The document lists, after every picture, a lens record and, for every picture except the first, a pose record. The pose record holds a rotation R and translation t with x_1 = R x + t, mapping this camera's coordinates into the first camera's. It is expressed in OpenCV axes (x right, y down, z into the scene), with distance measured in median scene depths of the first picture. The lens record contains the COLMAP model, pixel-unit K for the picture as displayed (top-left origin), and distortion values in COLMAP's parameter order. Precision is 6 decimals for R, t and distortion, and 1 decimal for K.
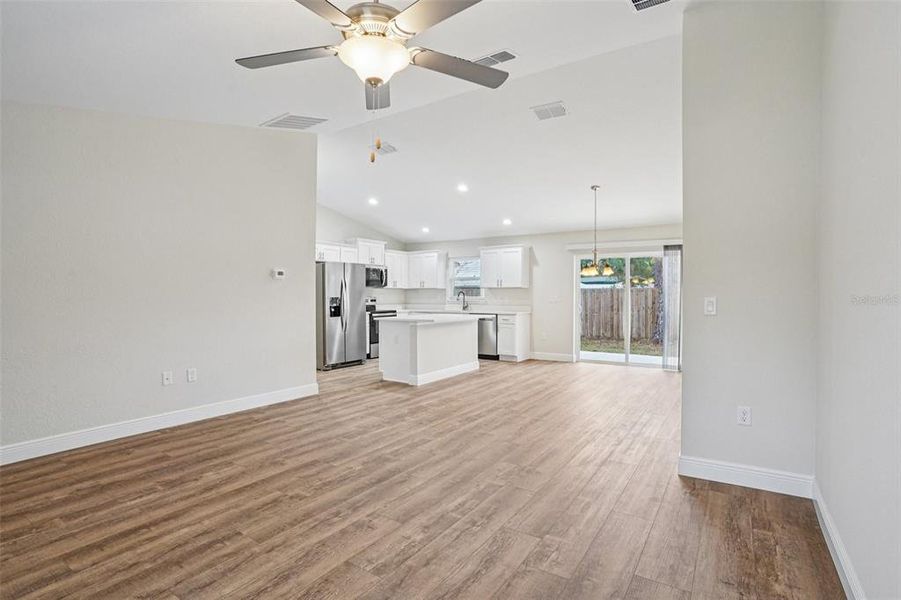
lens RADIAL K [[443.2, 0, 450.5], [0, 443.2, 300.0], [0, 0, 1]] dist [-0.078211, 0.036556]
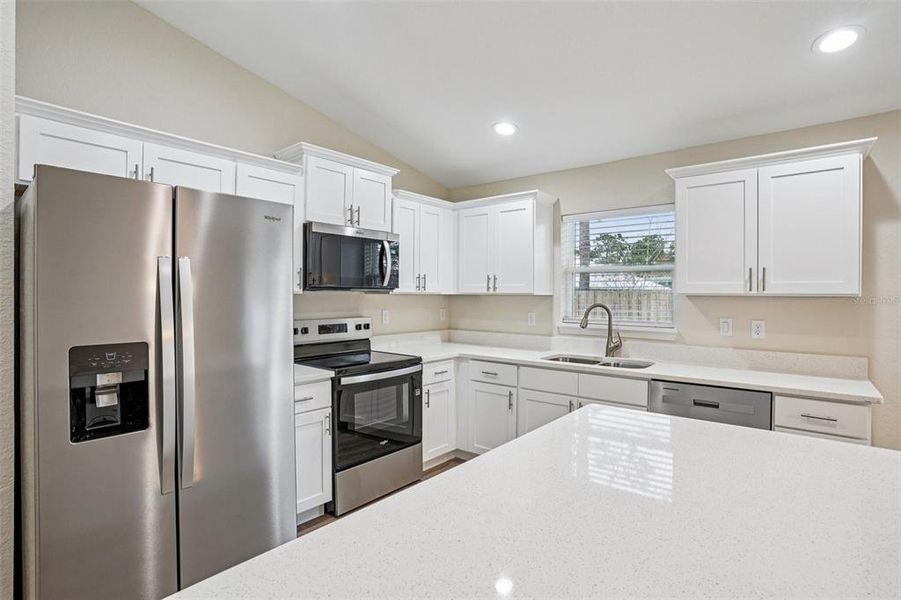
lens RADIAL K [[443.2, 0, 450.5], [0, 443.2, 300.0], [0, 0, 1]] dist [-0.078211, 0.036556]
pose [[0.994023, 0.004917, -0.109063, -0.134896], [-0.004766, 0.999987, 0.001653, -0.050827], [0.109070, -0.001123, 0.994033, 1.440474]]
